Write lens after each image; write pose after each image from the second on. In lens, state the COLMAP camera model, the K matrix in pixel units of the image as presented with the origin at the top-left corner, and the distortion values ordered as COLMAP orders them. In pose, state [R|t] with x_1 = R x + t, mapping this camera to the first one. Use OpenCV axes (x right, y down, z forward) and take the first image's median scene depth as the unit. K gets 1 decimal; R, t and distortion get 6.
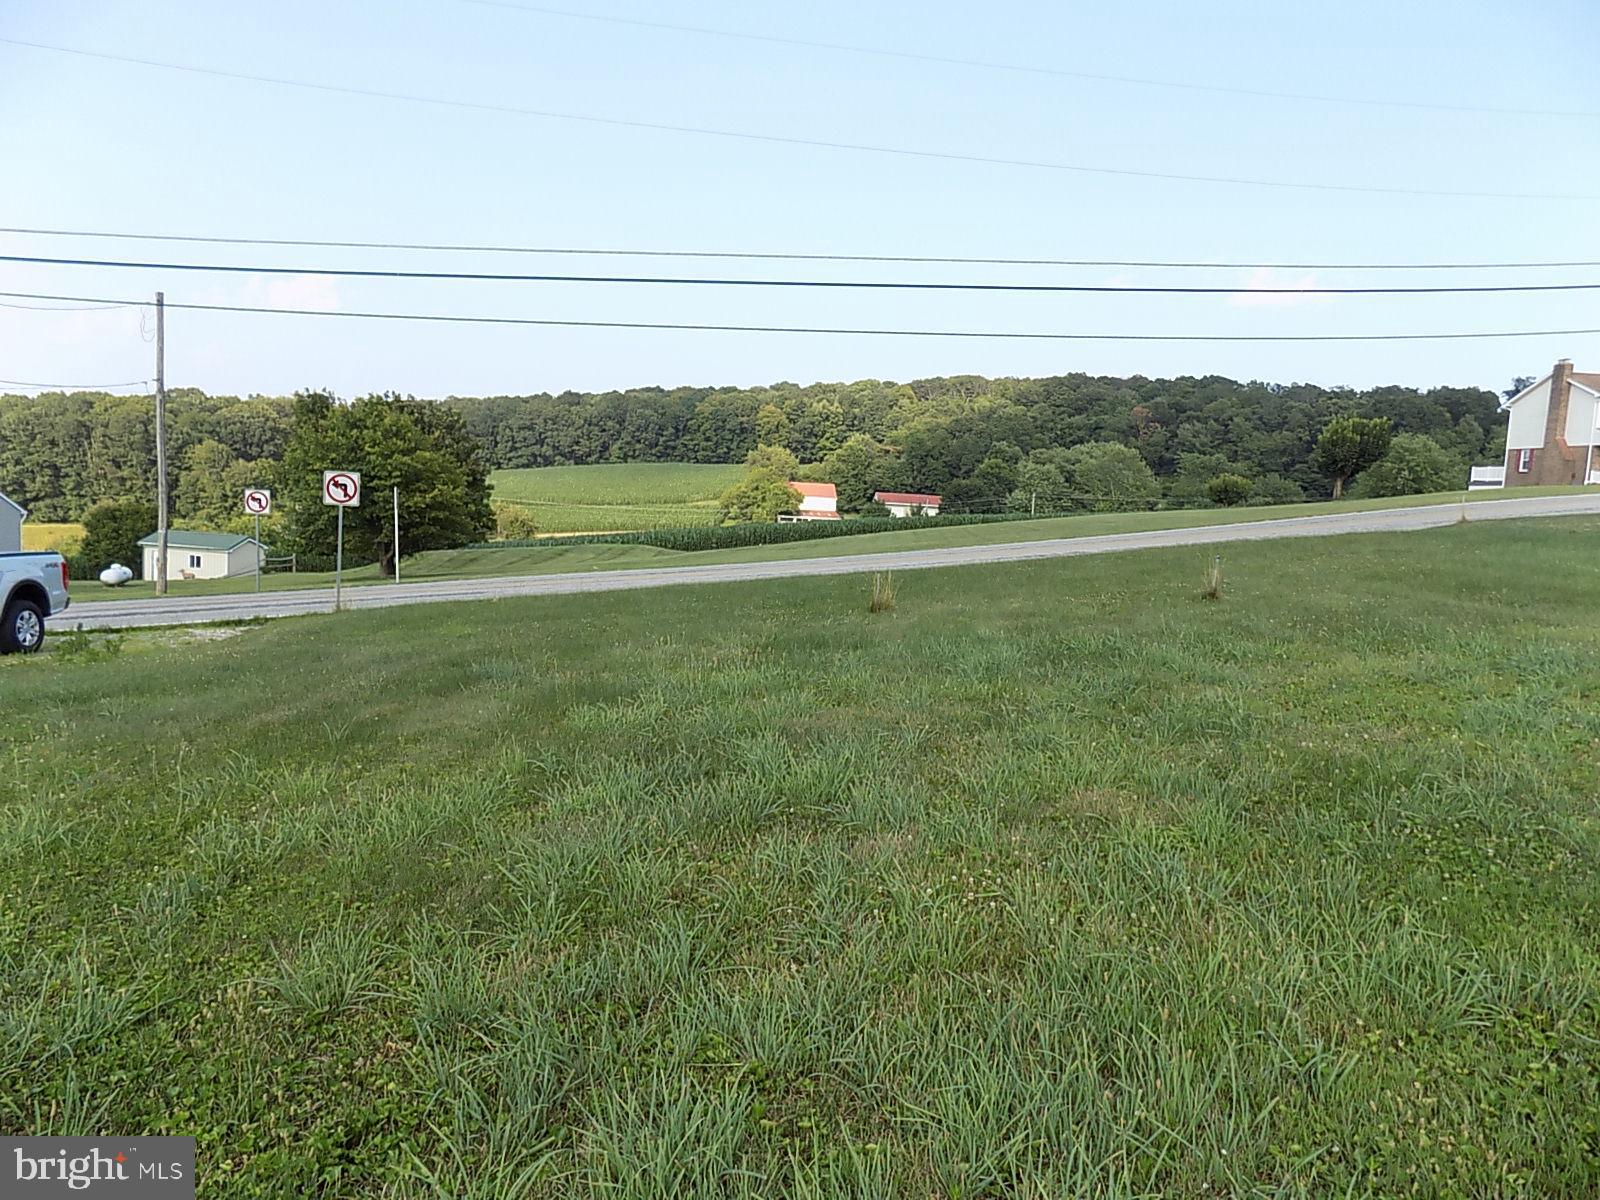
lens RADIAL K [[1121.6, 0, 809.7], [0, 1121.6, 522.7], [0, 0, 1]] dist [0.043635, 0.001456]
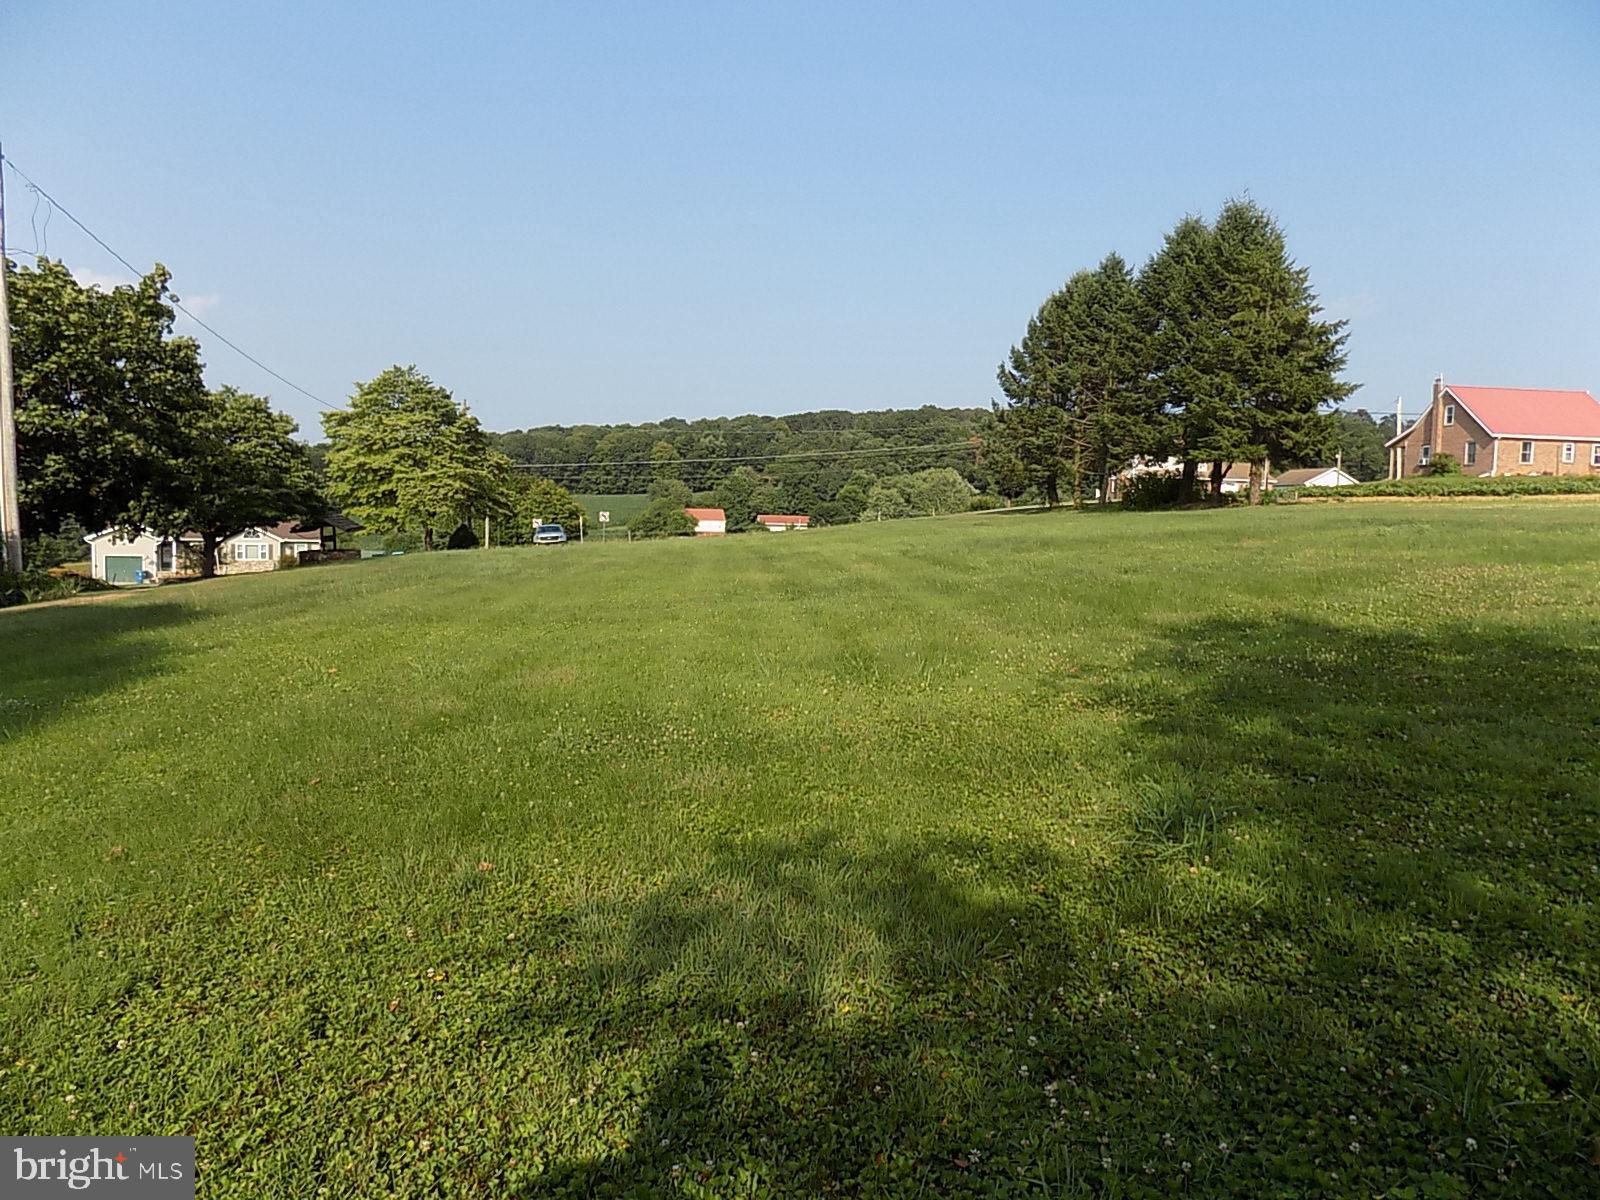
lens RADIAL K [[1091.9, 0, 806.9], [0, 1091.9, 570.3], [0, 0, 1]] dist [-0.006822, 0.002309]
pose [[0.994224, -0.036315, 0.100993, -0.016662], [0.033988, 0.999118, 0.024668, 0.009243], [-0.101799, -0.021093, 0.994581, -0.306494]]
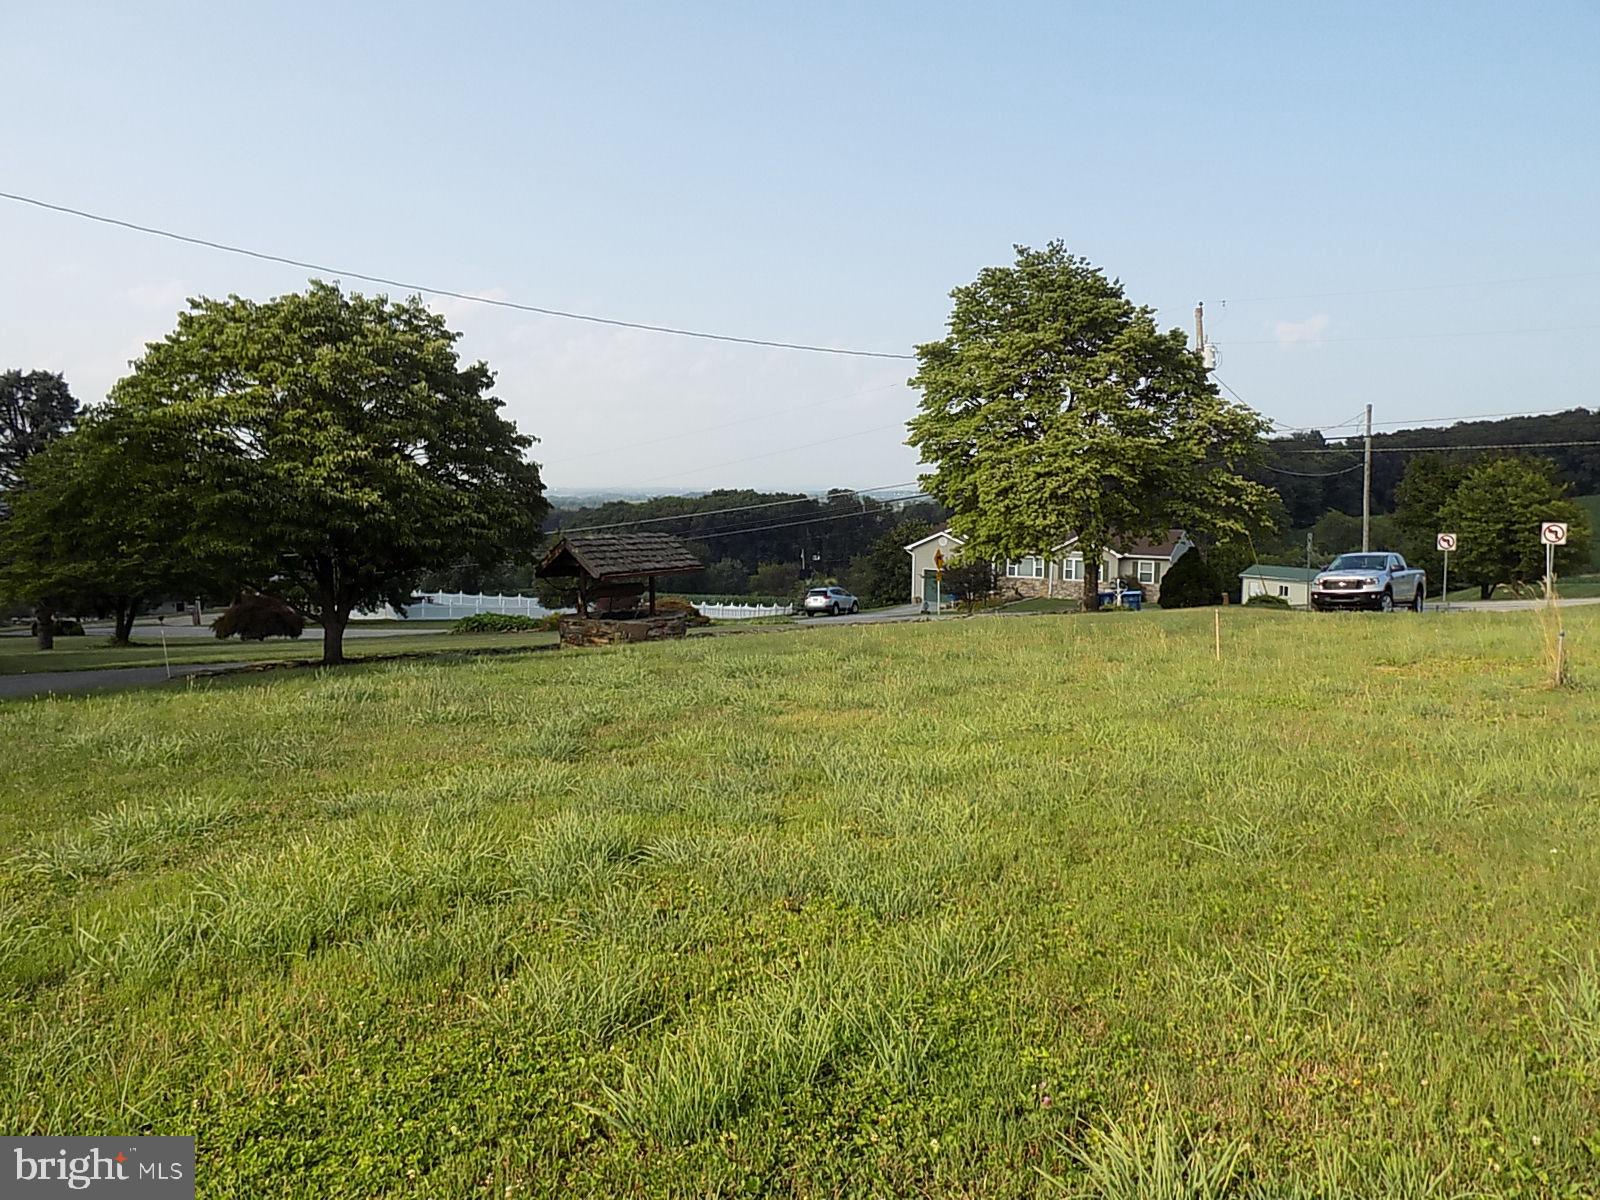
lens RADIAL K [[1191.0, 0, 810.5], [0, 1191.0, 565.6], [0, 0, 1]] dist [-0.046652, 0.079107]
pose [[0.695203, 0.001259, -0.718813, 0.007801], [0.000505, 0.999997, 0.002239, 0.001382], [0.718814, -0.001920, 0.695200, -0.116209]]
